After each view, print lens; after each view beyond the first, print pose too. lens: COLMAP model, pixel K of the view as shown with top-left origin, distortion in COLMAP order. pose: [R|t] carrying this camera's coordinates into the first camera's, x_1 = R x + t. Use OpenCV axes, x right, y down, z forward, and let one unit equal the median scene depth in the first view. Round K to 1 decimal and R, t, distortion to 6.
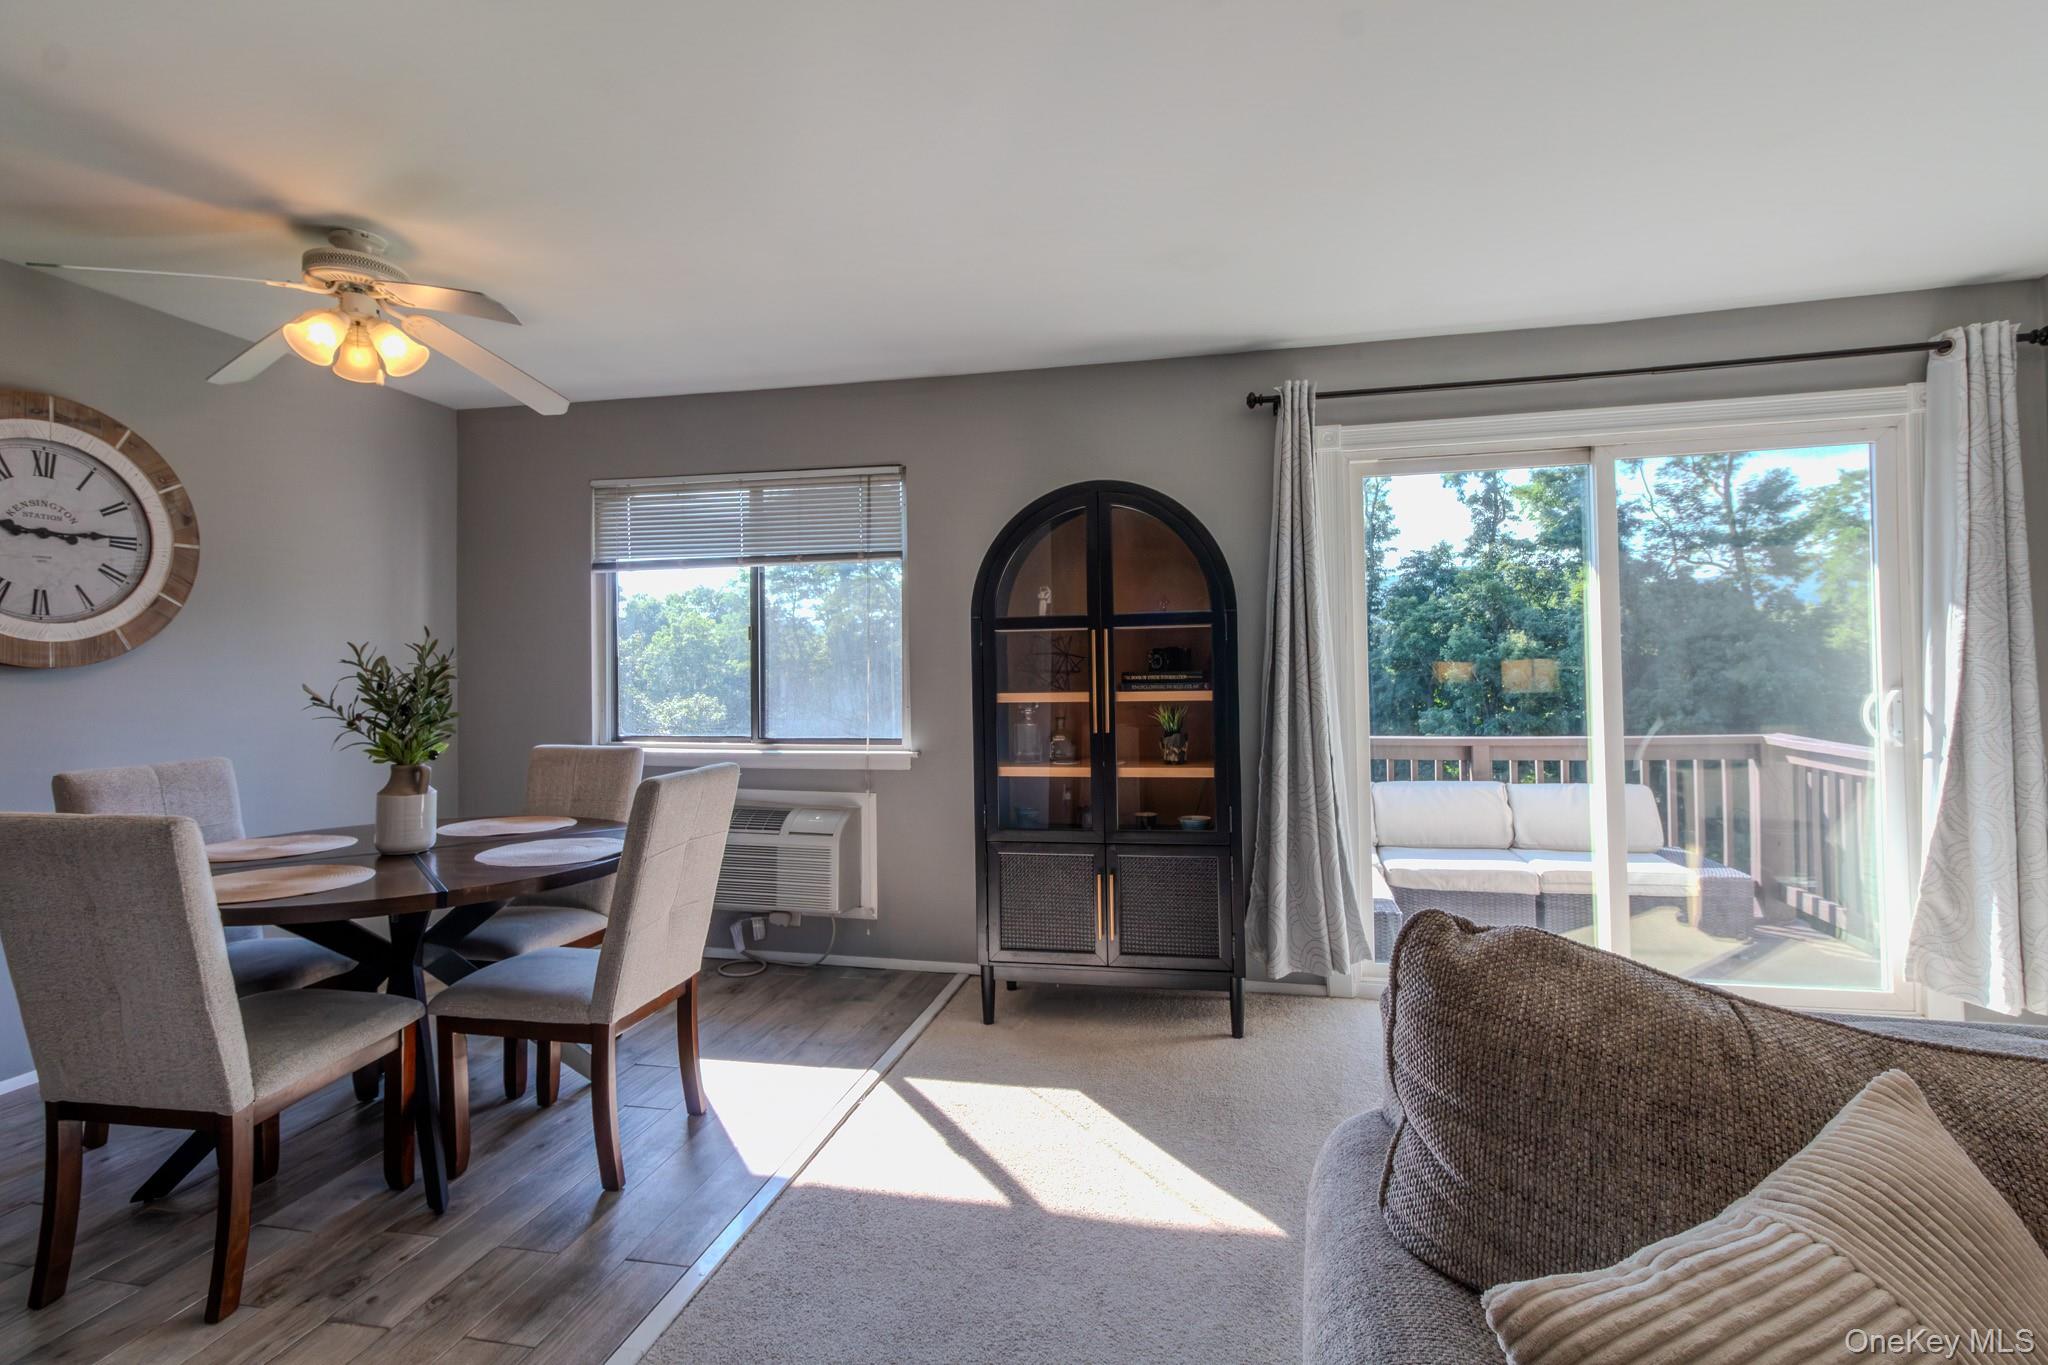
lens RADIAL K [[942.7, 0, 1033.3], [0, 942.7, 657.4], [0, 0, 1]] dist [0.004609, -0.001158]
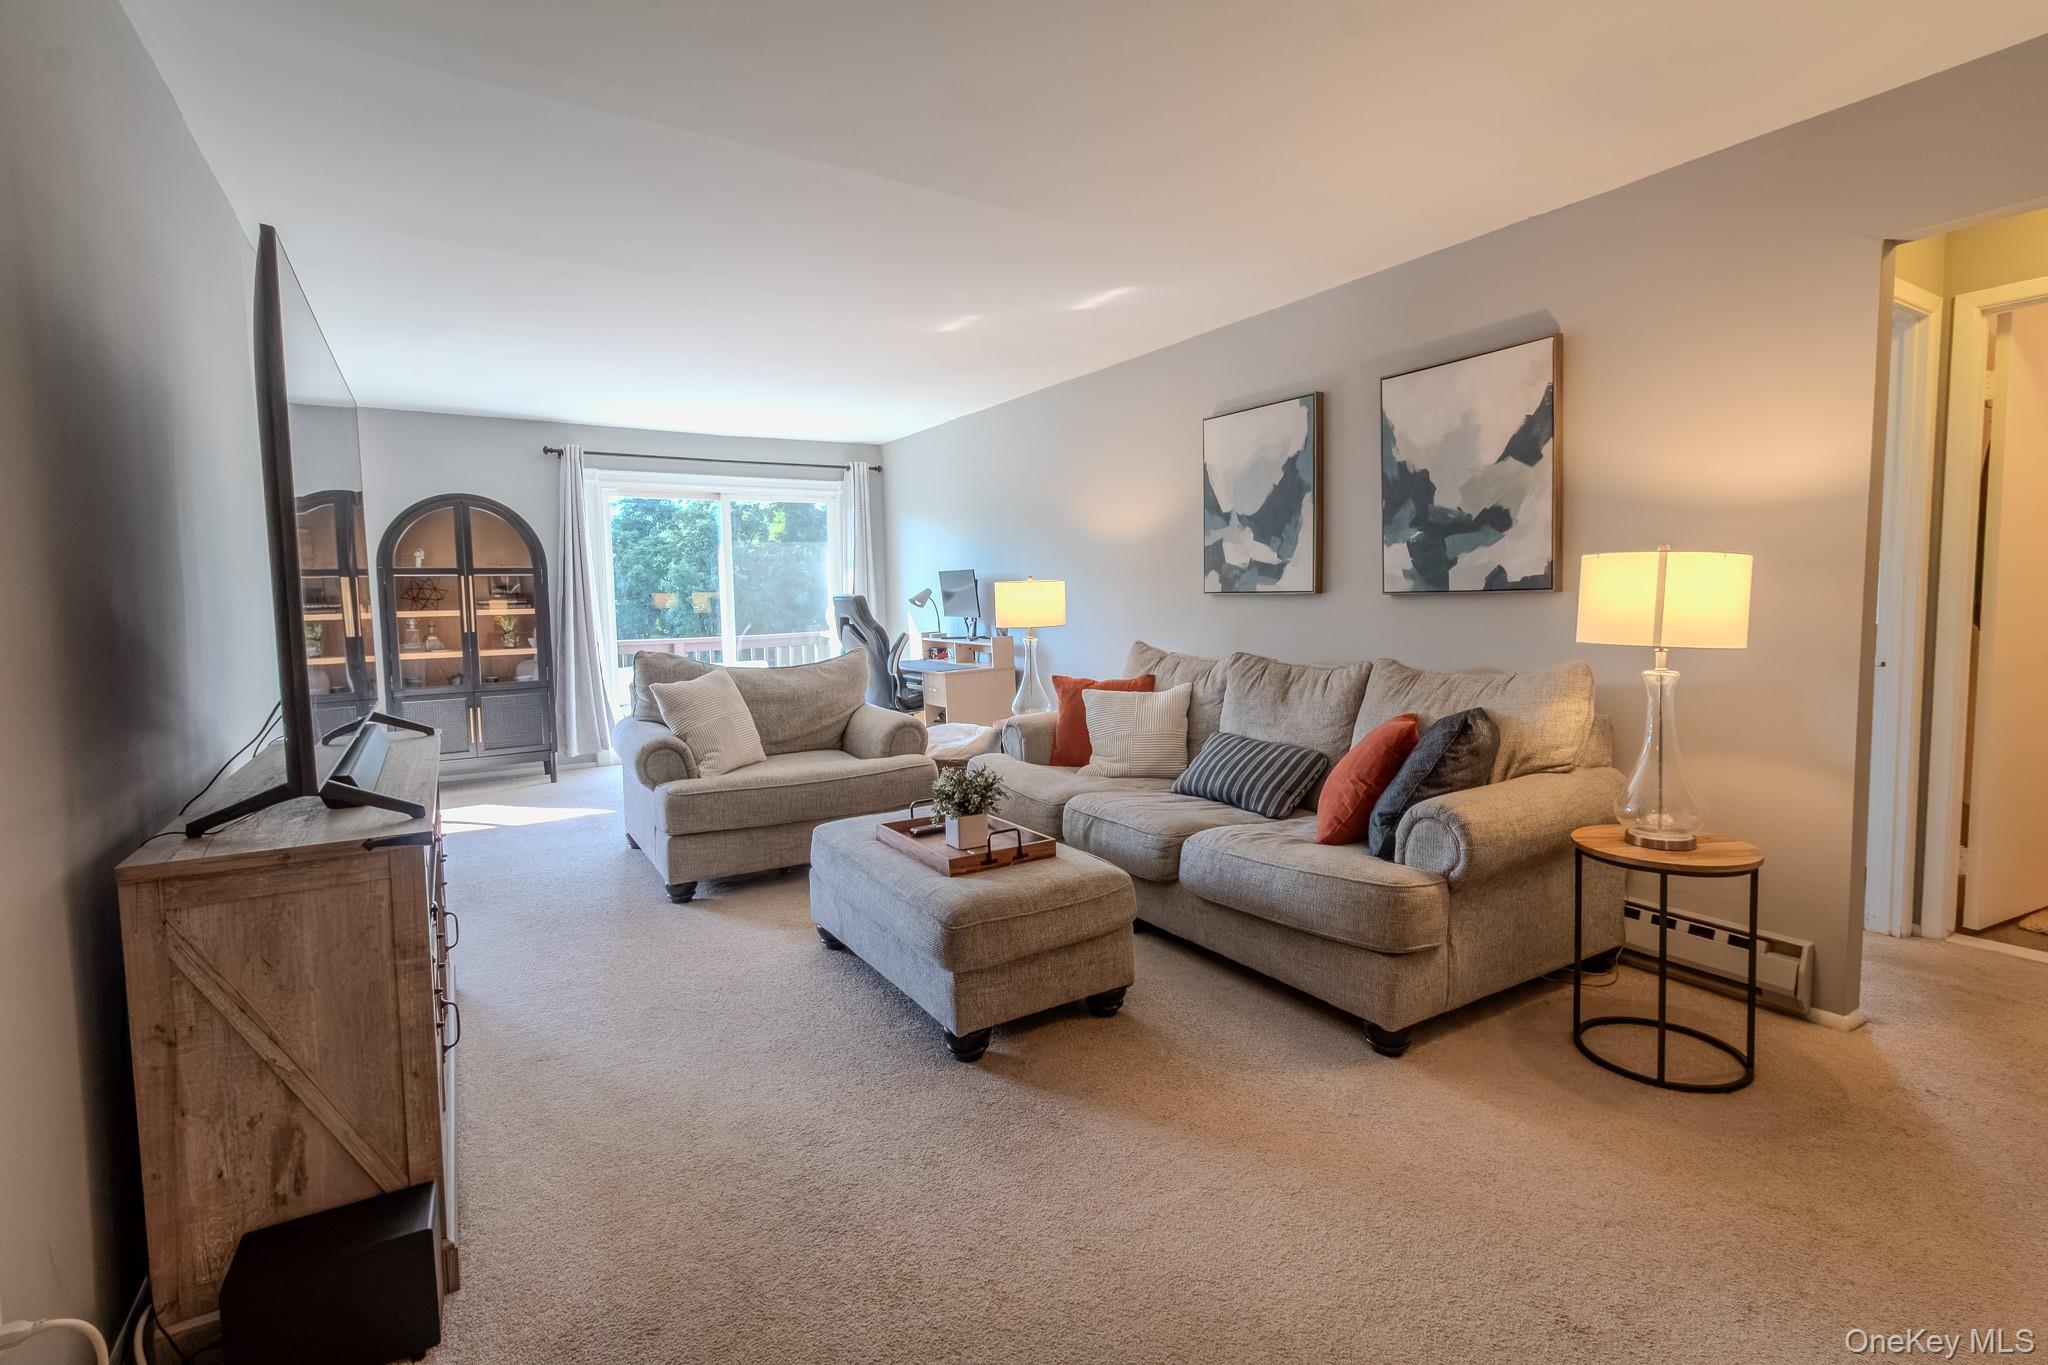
lens RADIAL K [[942.7, 0, 1035.2], [0, 942.7, 656.0], [0, 0, 1]] dist [0.004609, -0.001158]
pose [[0.708984, -0.045370, 0.703764, -0.443177], [-0.005828, 0.997517, 0.070178, -0.009467], [-0.705201, -0.053857, 0.706959, -1.084409]]
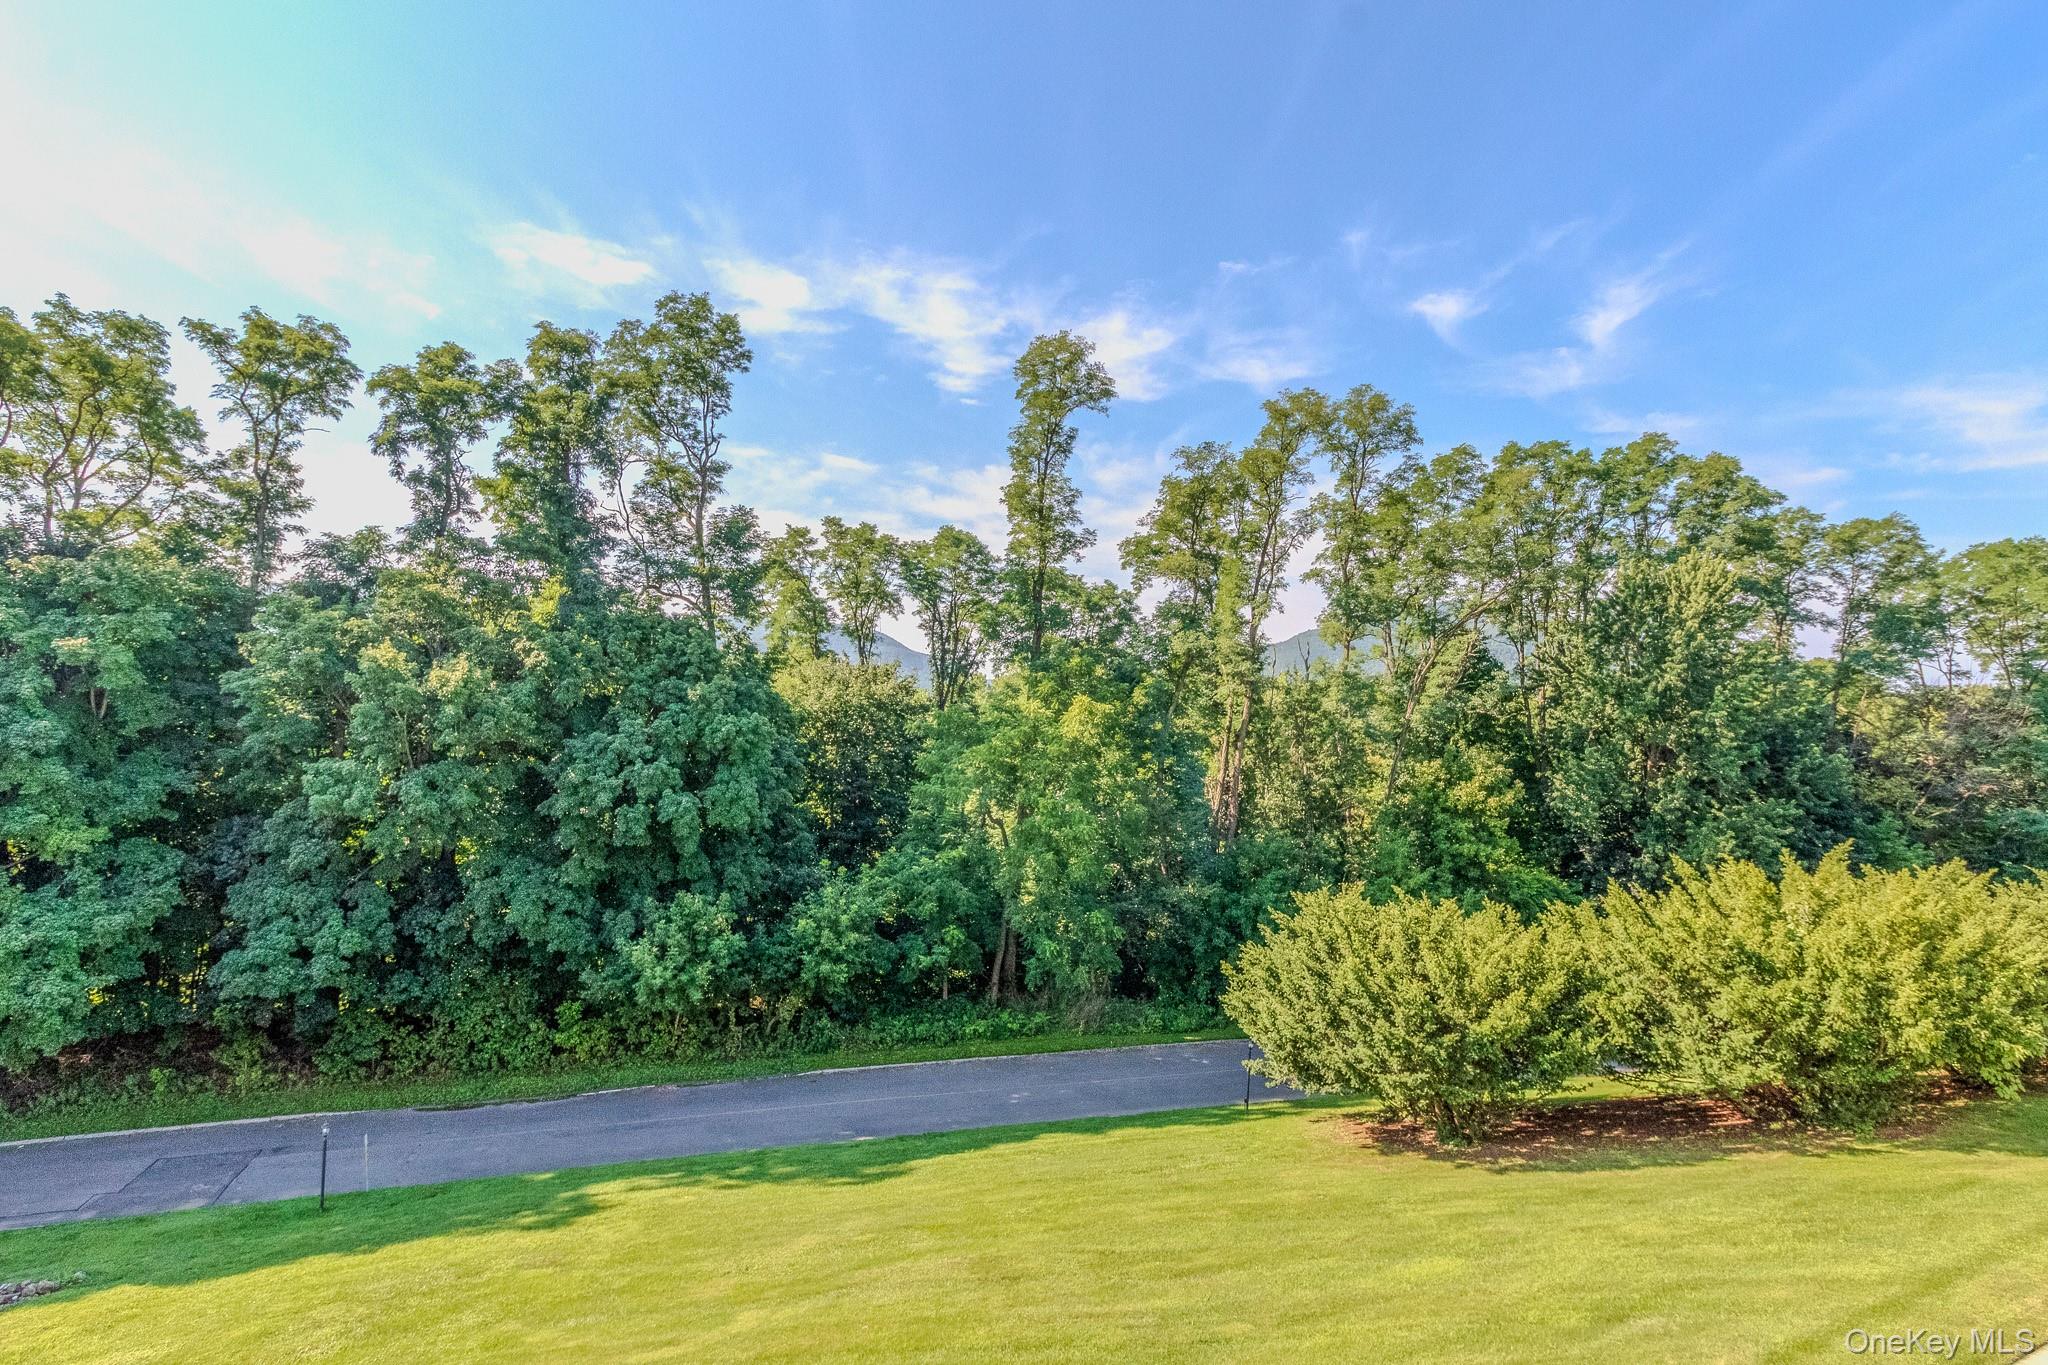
lens RADIAL K [[1042.4, 0, 1028.9], [0, 1042.4, 658.7], [0, 0, 1]] dist [0.000045, -0.000963]
pose [[0.583973, 0.063917, 0.809253, 1.224941], [-0.040795, 0.997947, -0.049381, -0.025260], [-0.810747, -0.004176, 0.585382, 1.614045]]
